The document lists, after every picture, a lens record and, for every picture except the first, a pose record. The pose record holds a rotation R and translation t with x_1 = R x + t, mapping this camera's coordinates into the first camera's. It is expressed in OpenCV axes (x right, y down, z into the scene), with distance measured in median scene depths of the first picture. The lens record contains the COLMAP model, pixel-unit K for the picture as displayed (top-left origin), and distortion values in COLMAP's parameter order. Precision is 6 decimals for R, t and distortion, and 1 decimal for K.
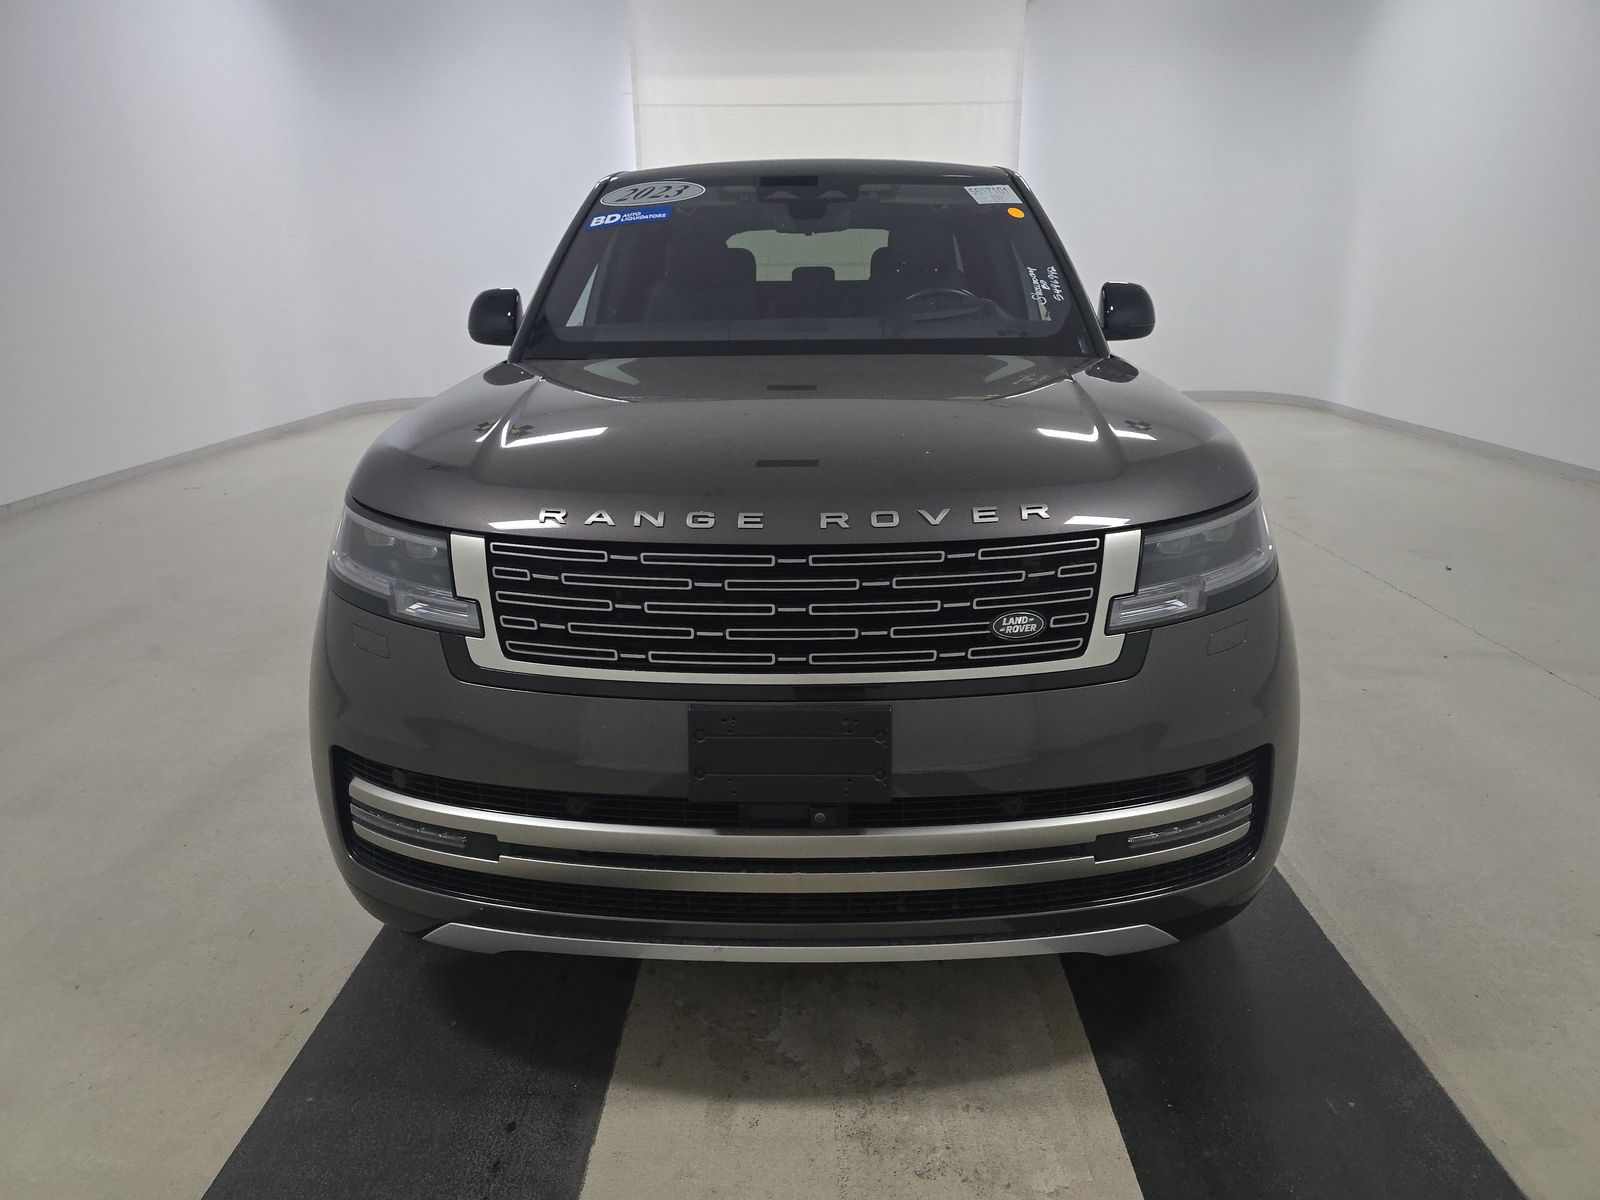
lens RADIAL K [[1084.0, 0, 802.1], [0, 1084.0, 602.7], [0, 0, 1]] dist [0.021391, -0.014408]
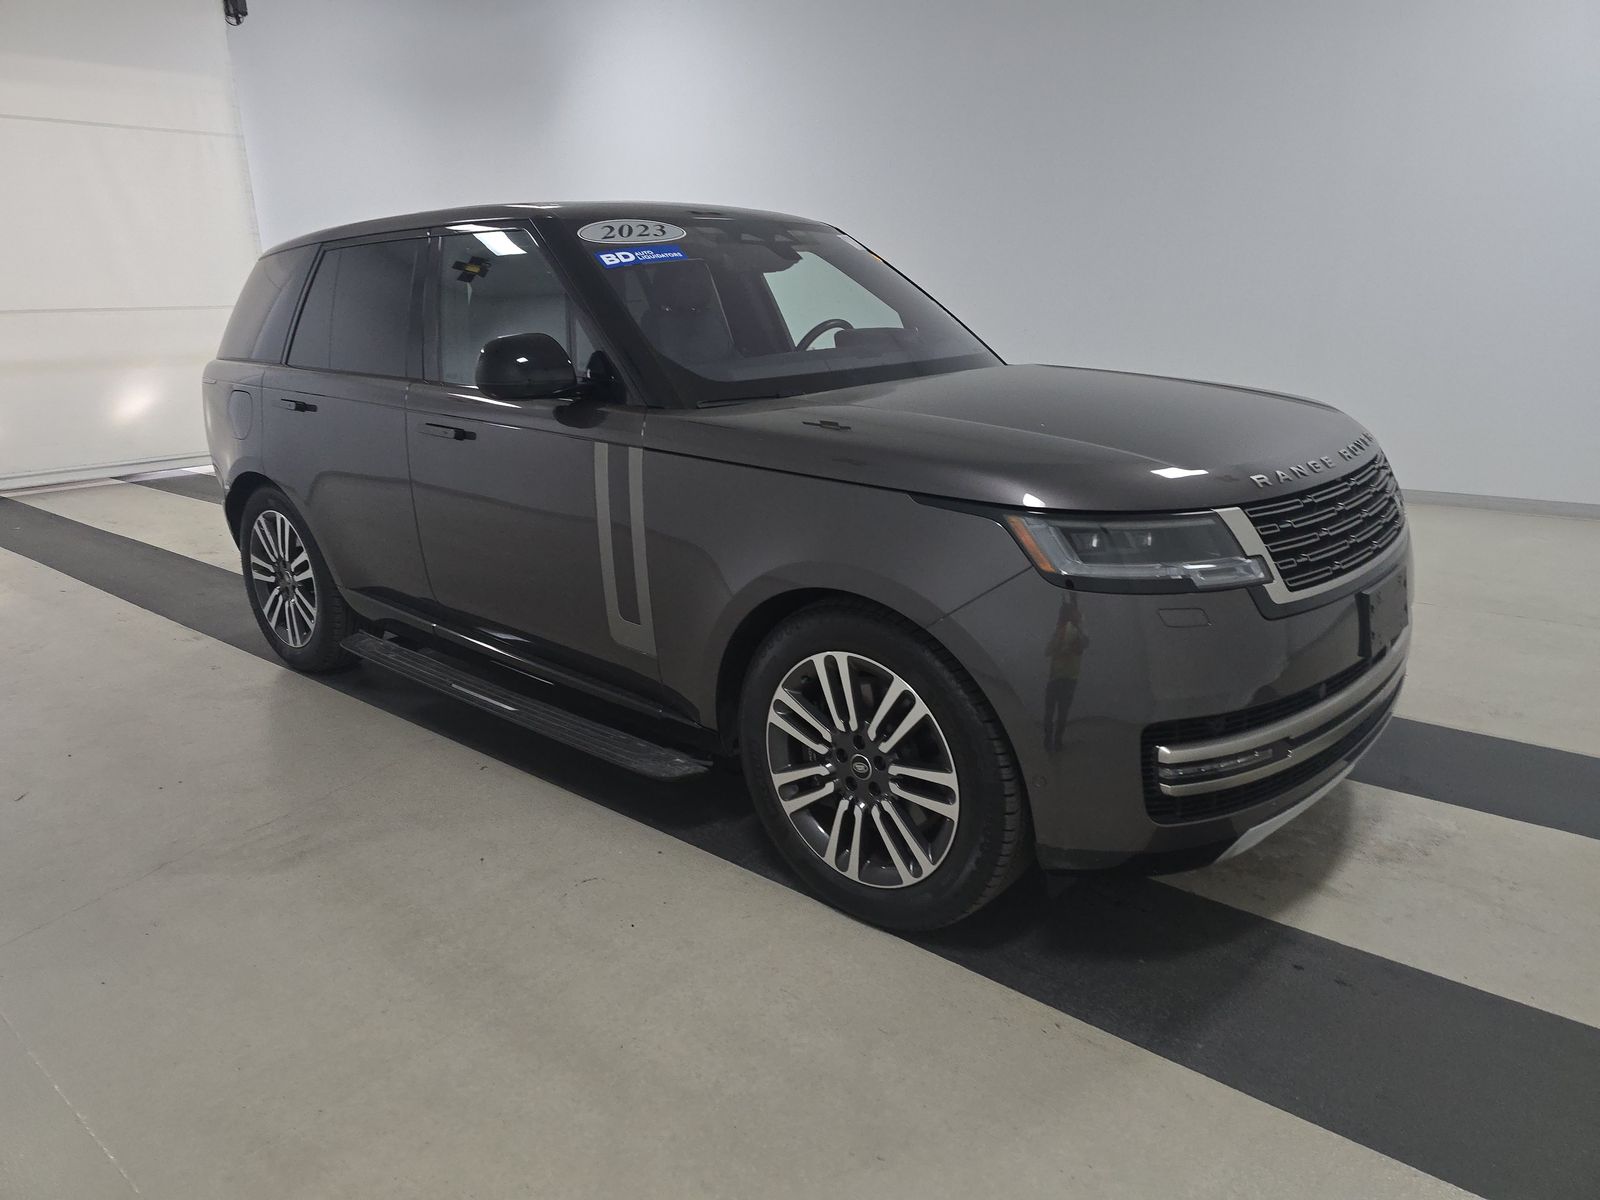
lens RADIAL K [[1084.0, 0, 794.2], [0, 1084.0, 594.4], [0, 0, 1]] dist [0.021391, -0.014408]
pose [[0.642863, -0.213467, 0.735635, -1.392152], [0.246866, 0.966878, 0.064835, -0.152217], [-0.725110, 0.139924, 0.674268, 0.481407]]
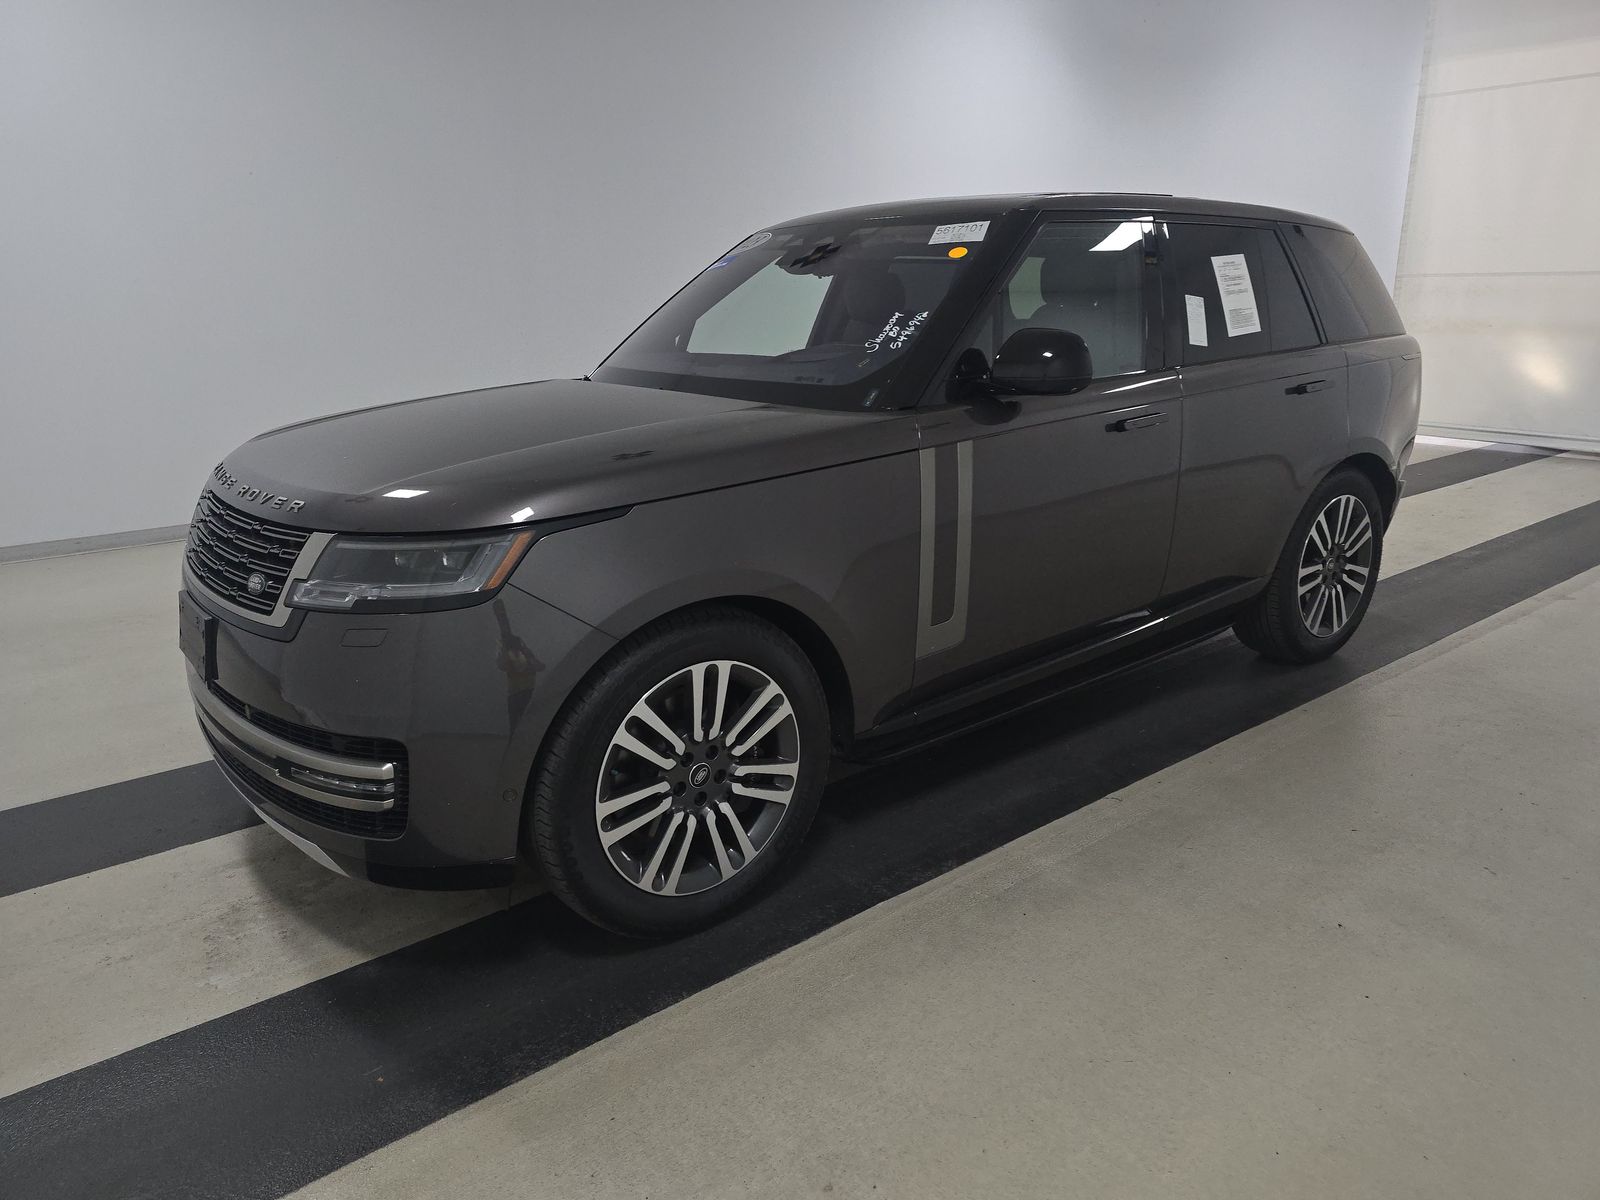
lens RADIAL K [[1084.0, 0, 801.3], [0, 1084.0, 607.0], [0, 0, 1]] dist [0.021391, -0.014408]
pose [[0.637591, 0.220045, -0.738281, 1.425094], [-0.220948, 0.970310, 0.098387, -0.204063], [0.738011, 0.100390, 0.667279, 0.501037]]
